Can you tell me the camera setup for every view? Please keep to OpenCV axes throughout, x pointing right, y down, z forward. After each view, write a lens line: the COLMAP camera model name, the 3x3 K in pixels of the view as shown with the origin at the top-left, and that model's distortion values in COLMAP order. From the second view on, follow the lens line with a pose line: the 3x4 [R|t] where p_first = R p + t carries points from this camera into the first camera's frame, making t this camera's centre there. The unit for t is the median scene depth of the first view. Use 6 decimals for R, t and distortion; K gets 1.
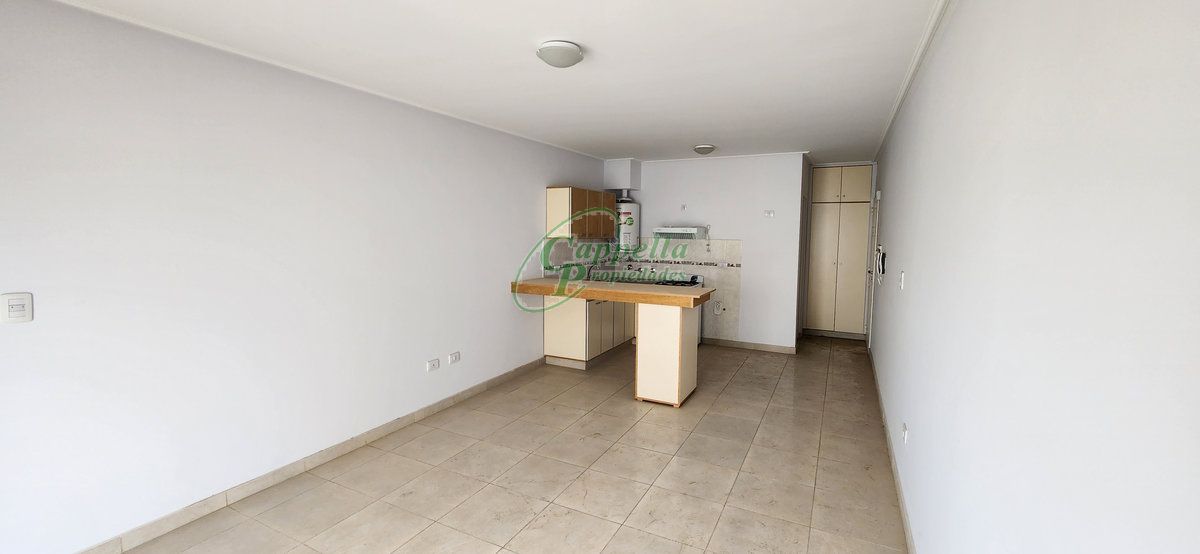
lens RADIAL K [[485.1, 0, 596.6], [0, 485.1, 269.2], [0, 0, 1]] dist [0.004277, -0.002031]
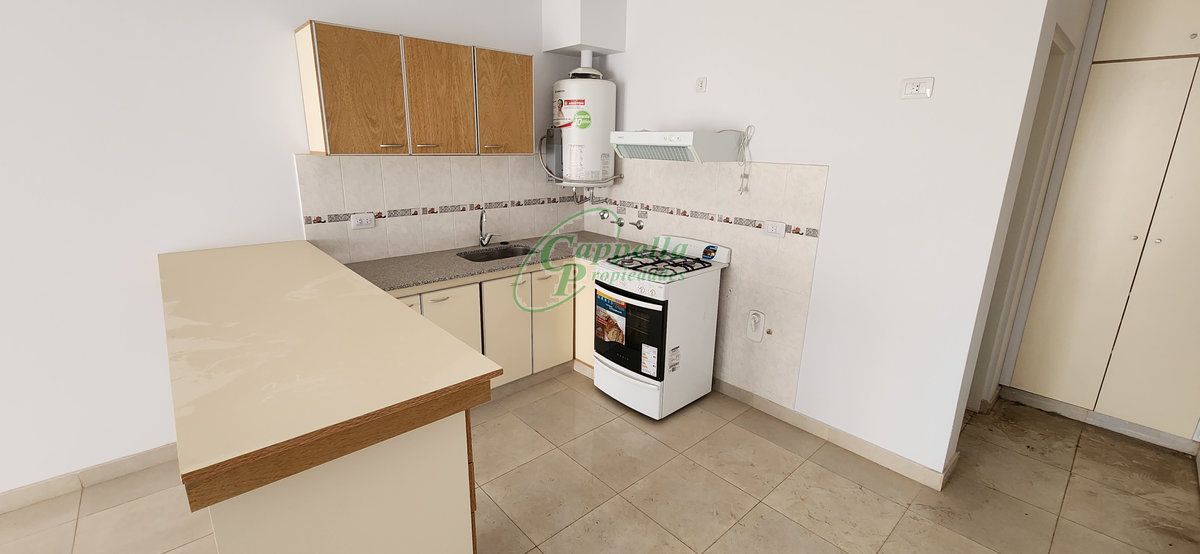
lens RADIAL K [[485.1, 0, 593.7], [0, 485.1, 269.4], [0, 0, 1]] dist [0.004277, -0.002031]
pose [[0.934118, 0.099326, -0.342866, 0.256962], [-0.040483, 0.983789, 0.174703, -0.038731], [0.354660, -0.149313, 0.922996, 0.556502]]
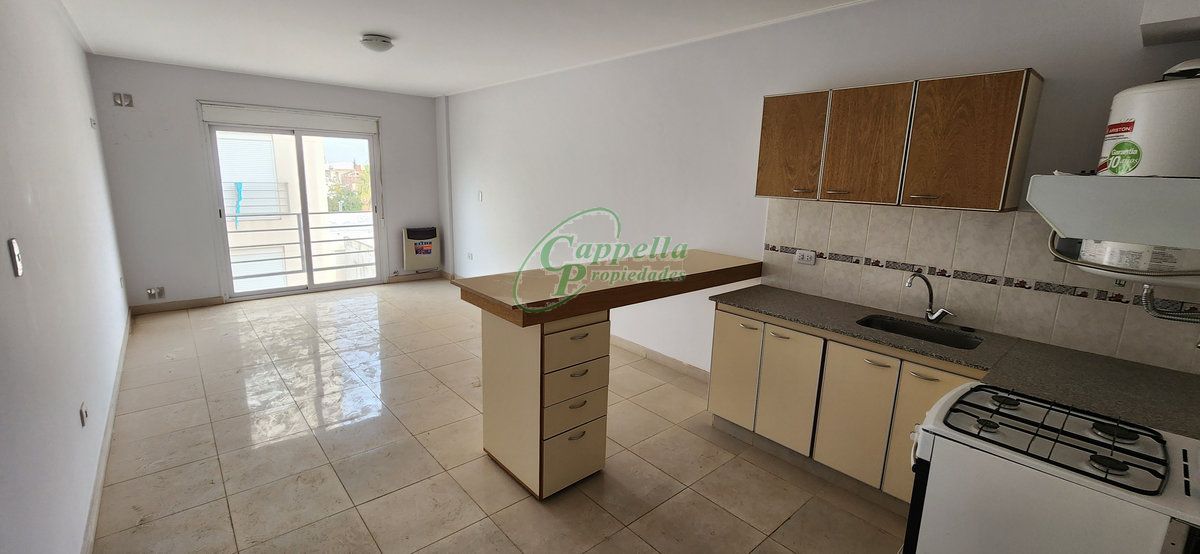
lens RADIAL K [[485.1, 0, 593.1], [0, 485.1, 269.4], [0, 0, 1]] dist [0.004277, -0.002031]
pose [[-0.376624, 0.161517, -0.912177, 0.428202], [-0.111177, 0.969685, 0.217603, -0.065959], [0.919671, 0.183368, -0.347250, 0.850777]]
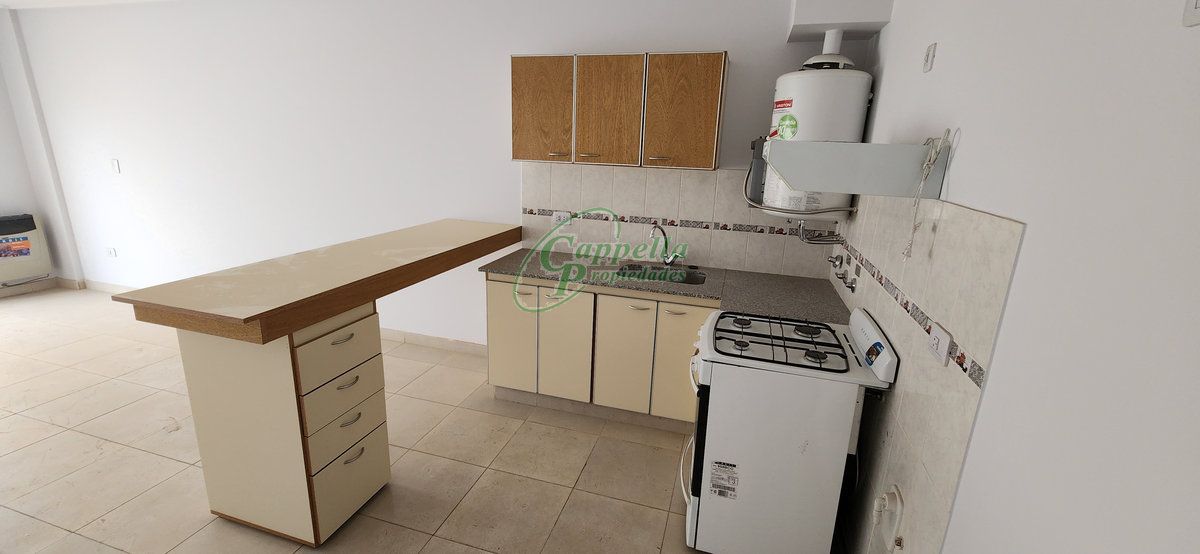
lens RADIAL K [[485.1, 0, 590.6], [0, 485.1, 268.0], [0, 0, 1]] dist [0.004277, -0.002031]
pose [[0.170499, 0.241344, -0.955345, 0.406794], [-0.115829, 0.967728, 0.223801, -0.062602], [0.978526, 0.072499, 0.192951, 0.812533]]
